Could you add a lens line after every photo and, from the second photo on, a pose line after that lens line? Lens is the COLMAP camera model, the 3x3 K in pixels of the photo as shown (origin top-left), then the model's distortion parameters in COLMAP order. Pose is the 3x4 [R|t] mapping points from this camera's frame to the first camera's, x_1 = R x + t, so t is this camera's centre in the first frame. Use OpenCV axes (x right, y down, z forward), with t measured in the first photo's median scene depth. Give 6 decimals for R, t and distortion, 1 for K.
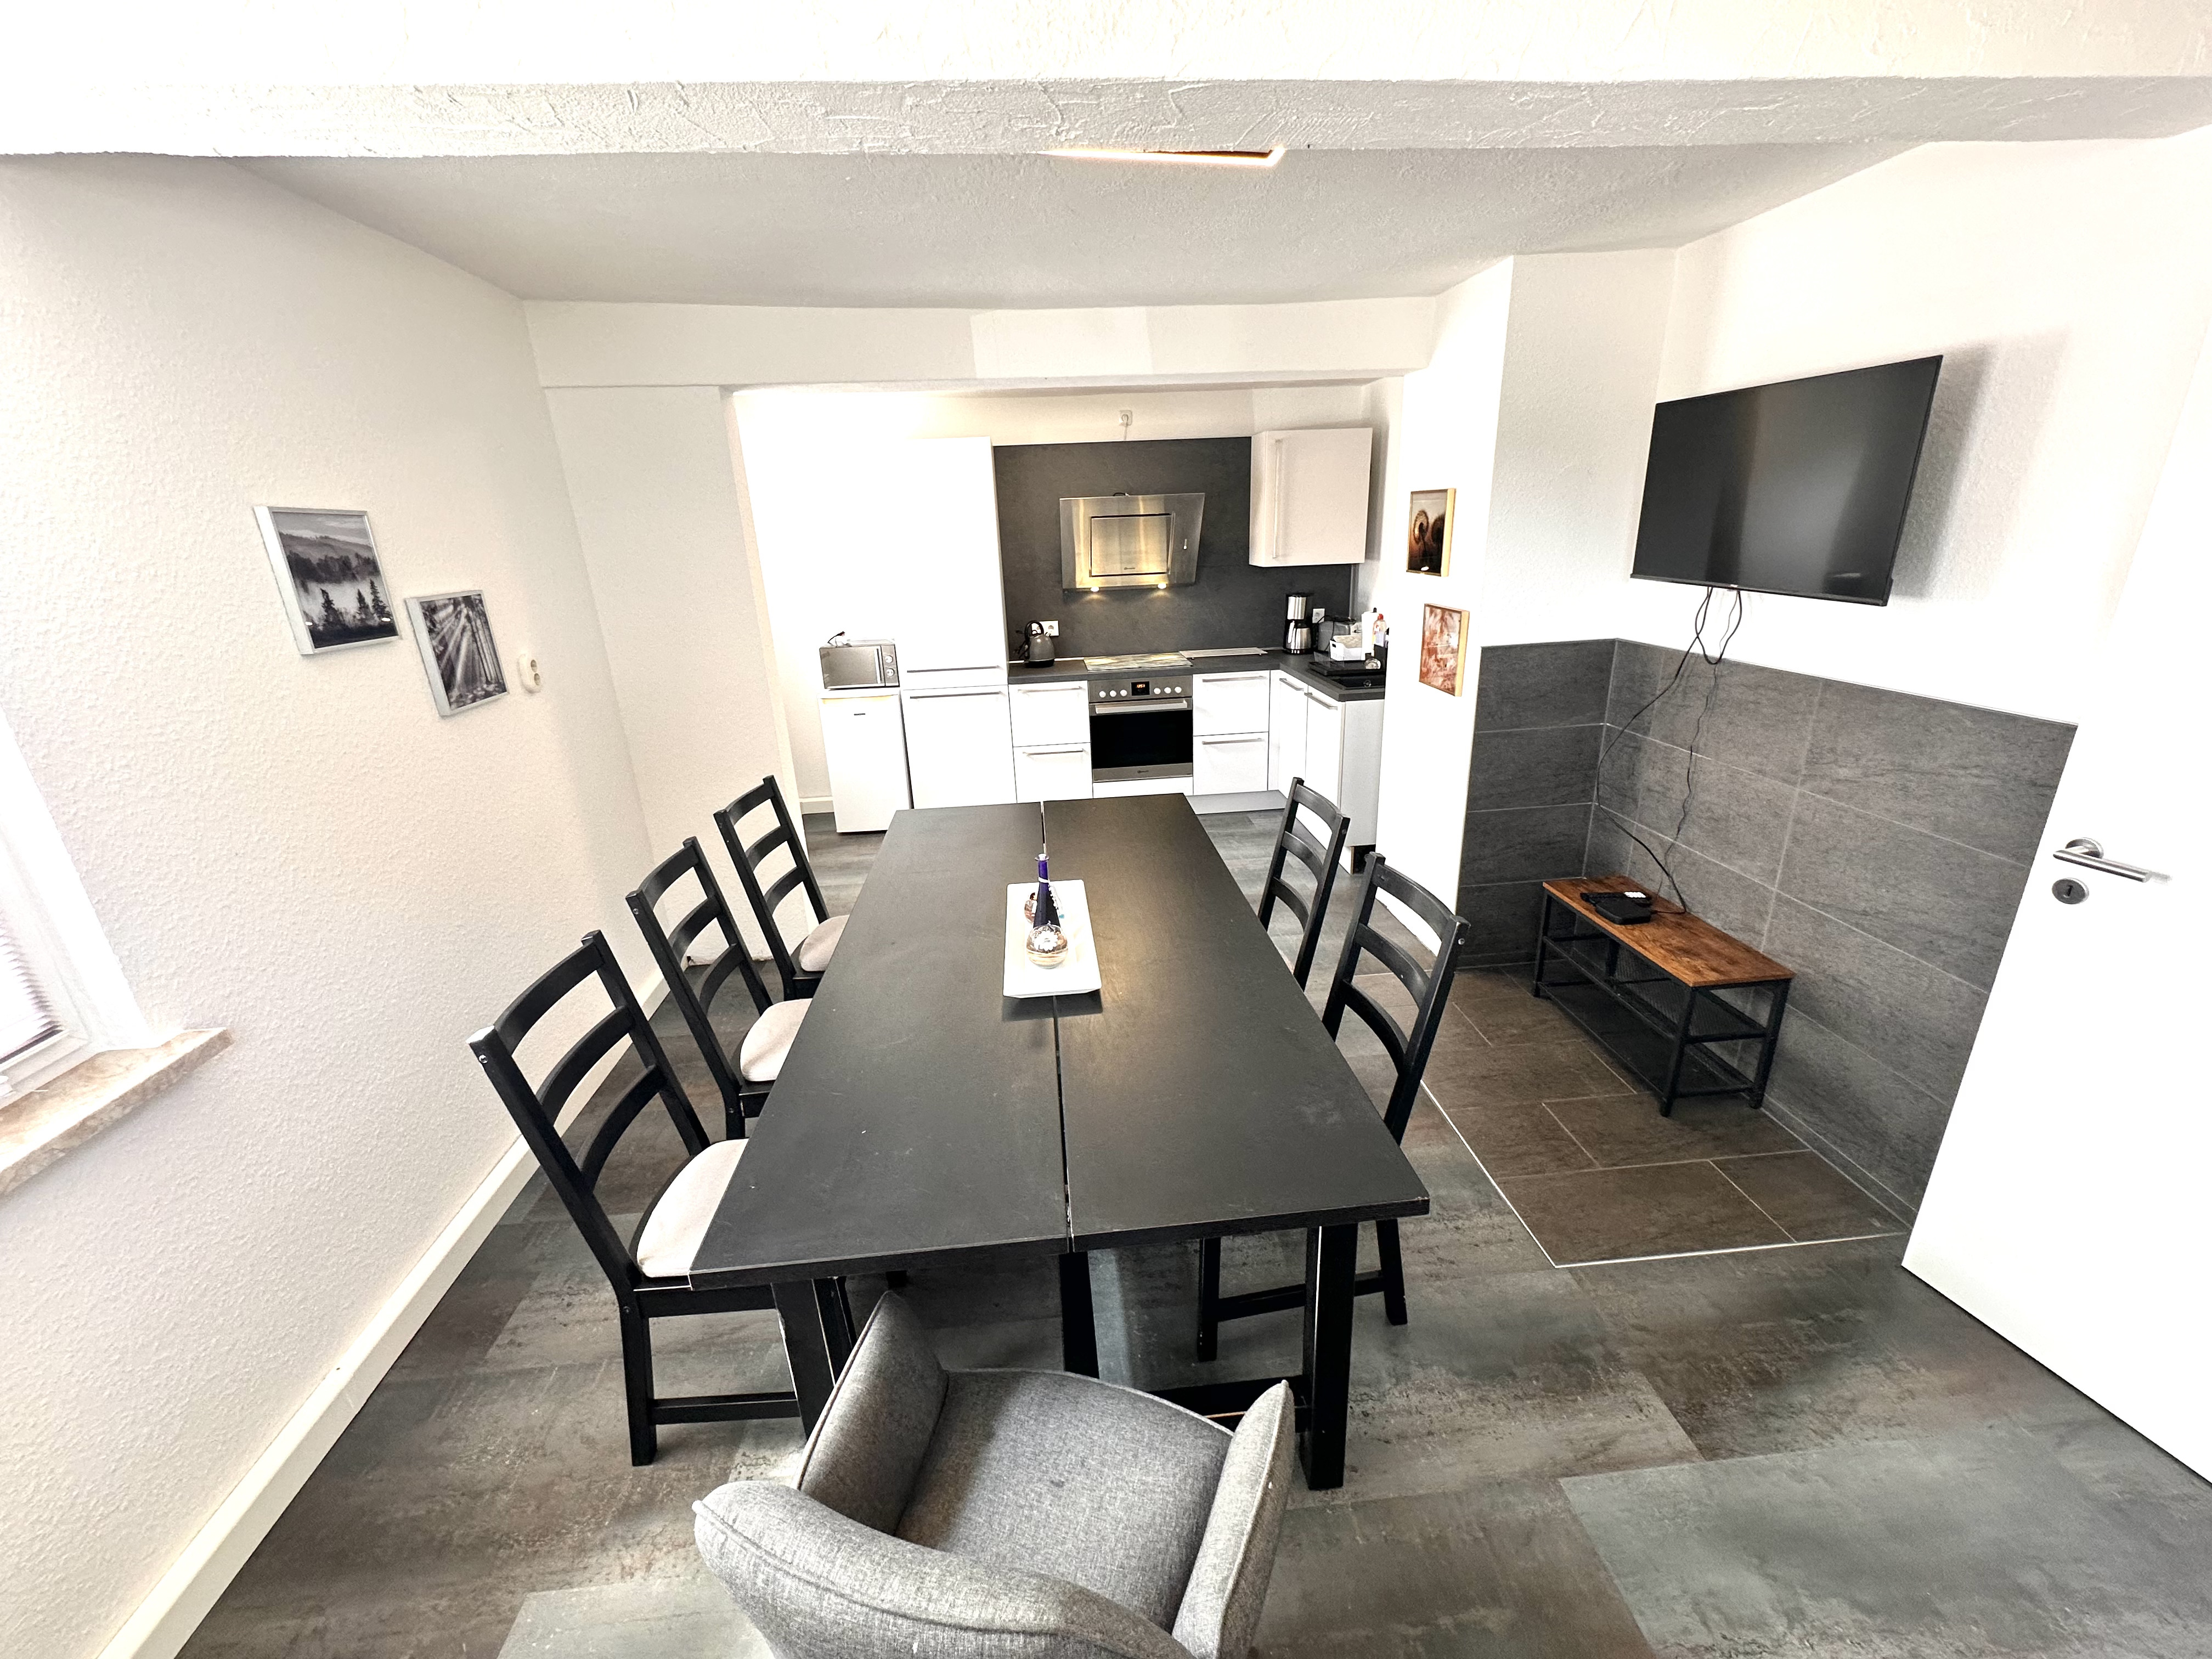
lens RADIAL K [[889.9, 0, 1110.1], [0, 889.9, 825.5], [0, 0, 1]] dist [-0.000037, 0.000018]
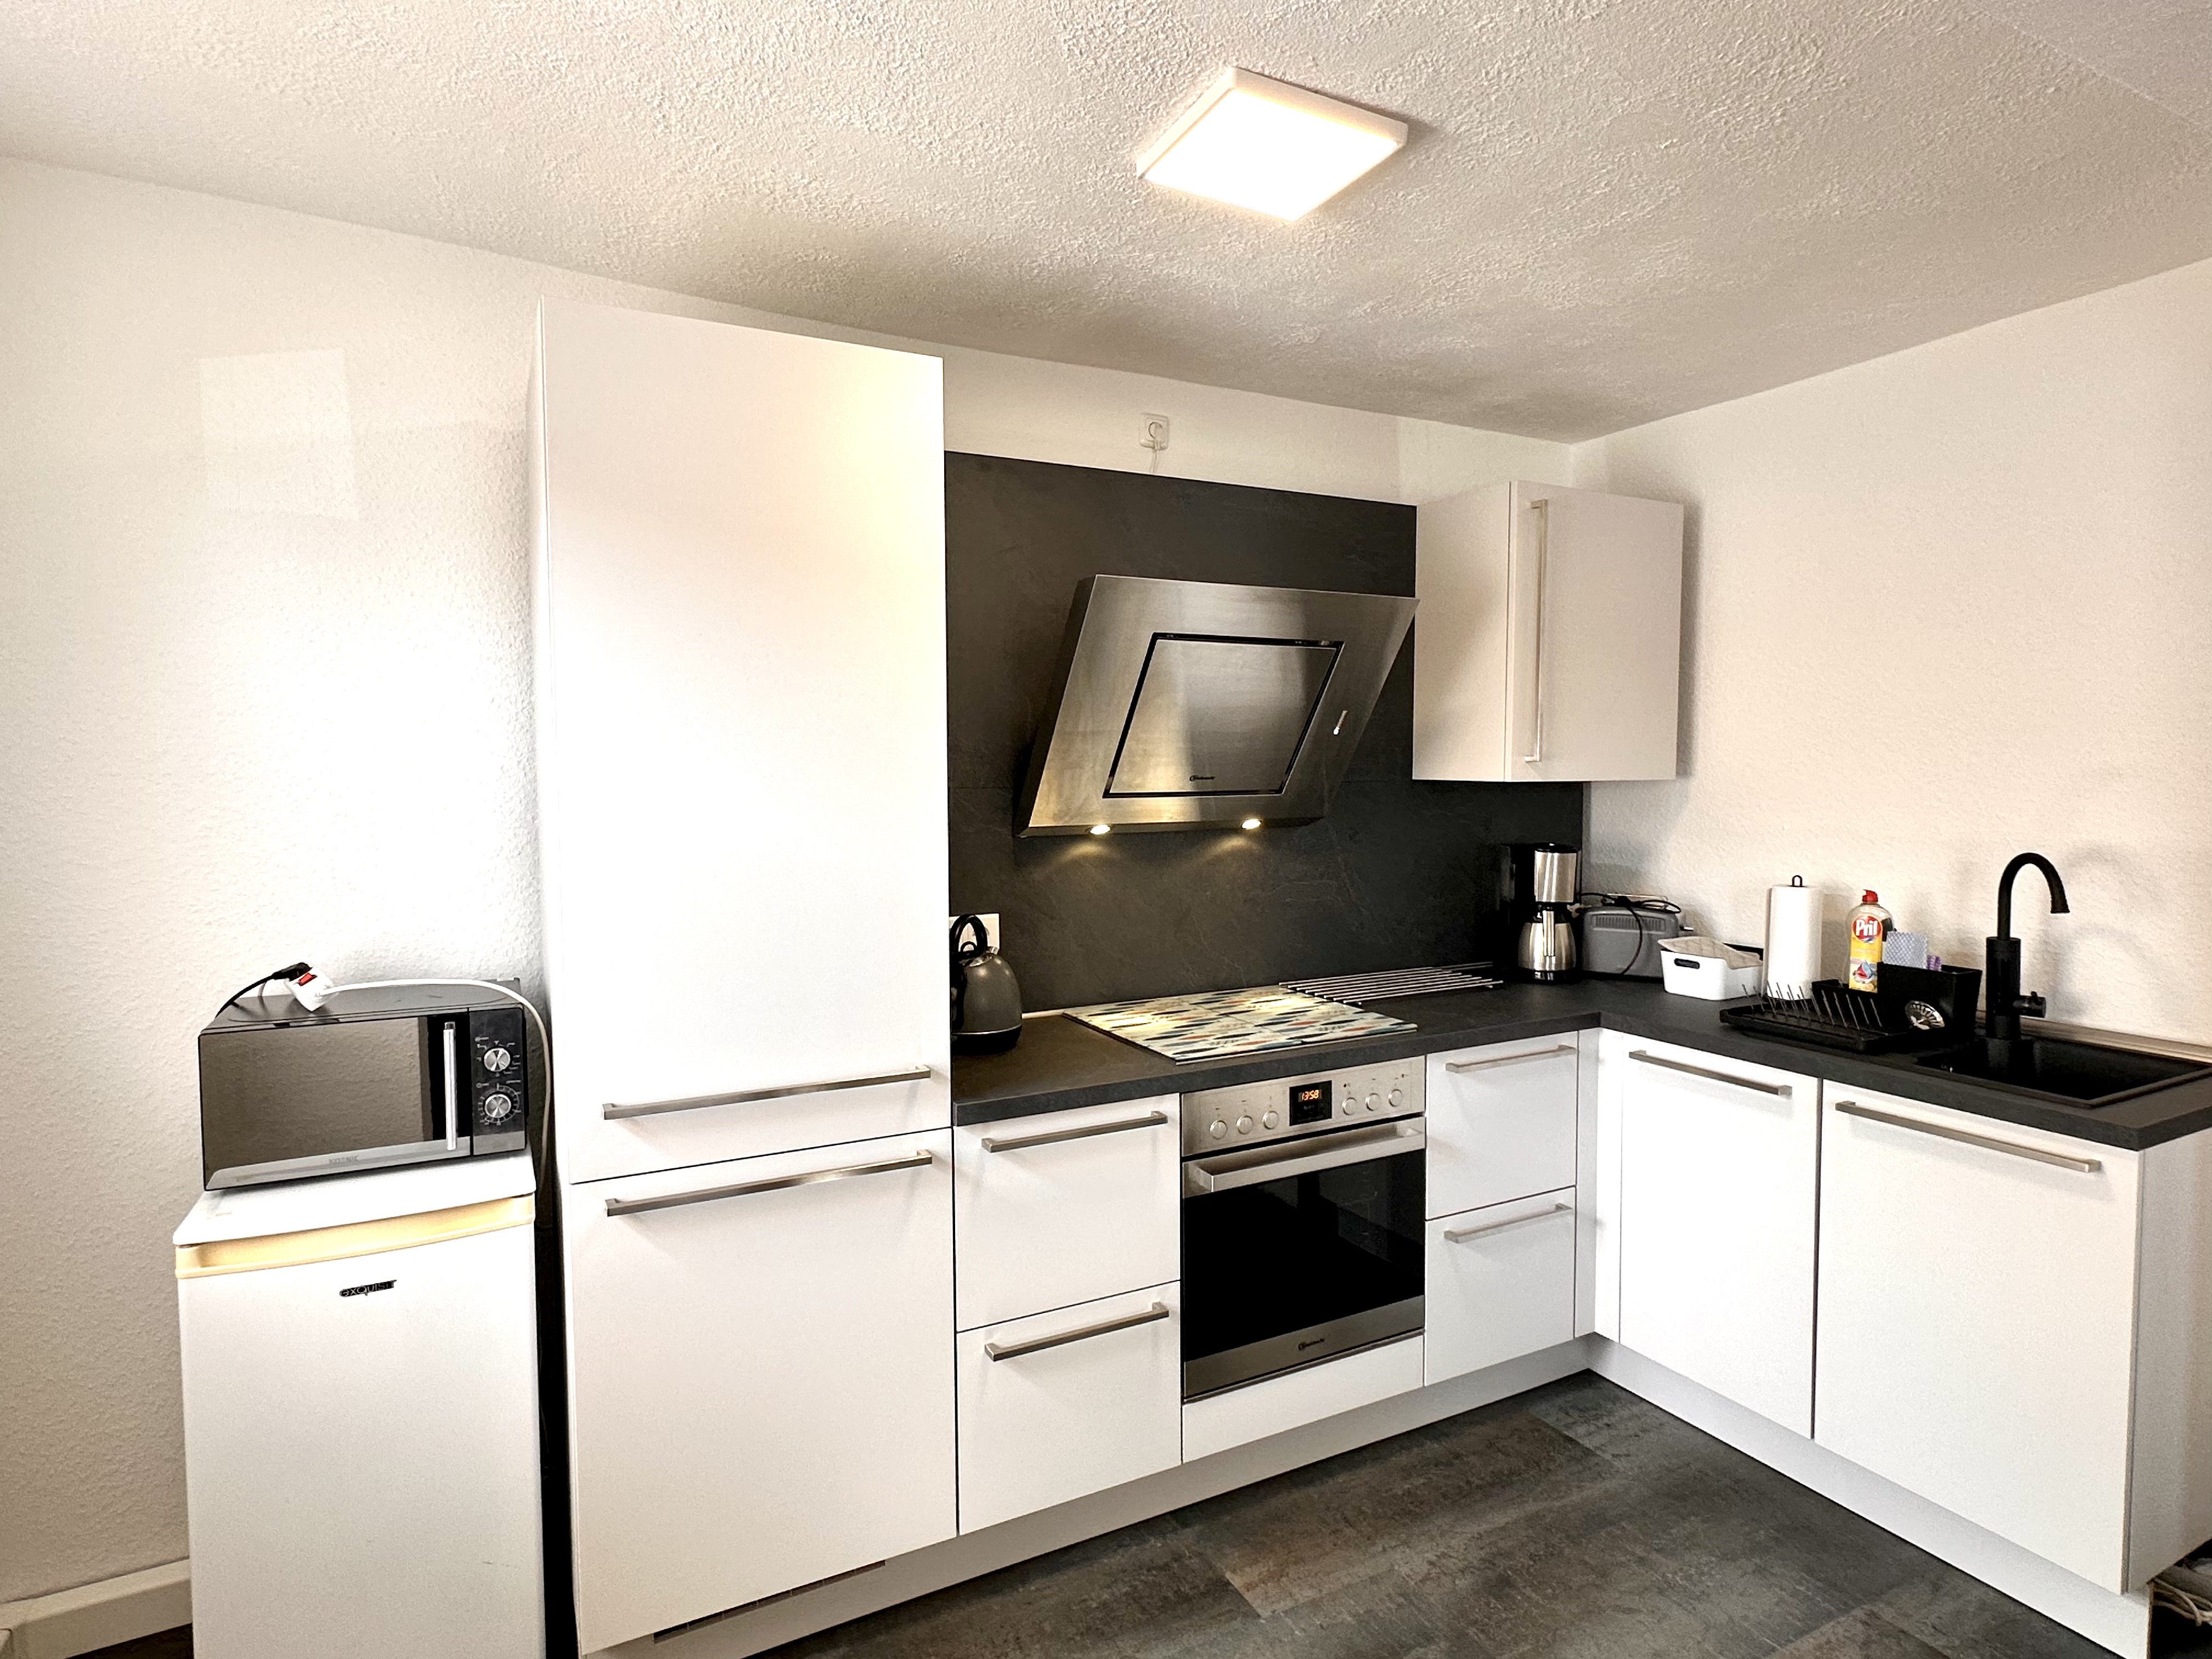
lens RADIAL K [[1231.7, 0, 1099.4], [0, 1231.7, 835.8], [0, 0, 1]] dist [-0.007079, -0.000266]
pose [[0.931779, 0.005524, 0.362984, -0.212771], [0.092115, 0.963562, -0.251122, -0.139067], [-0.351145, 0.267427, 0.897318, 0.558824]]
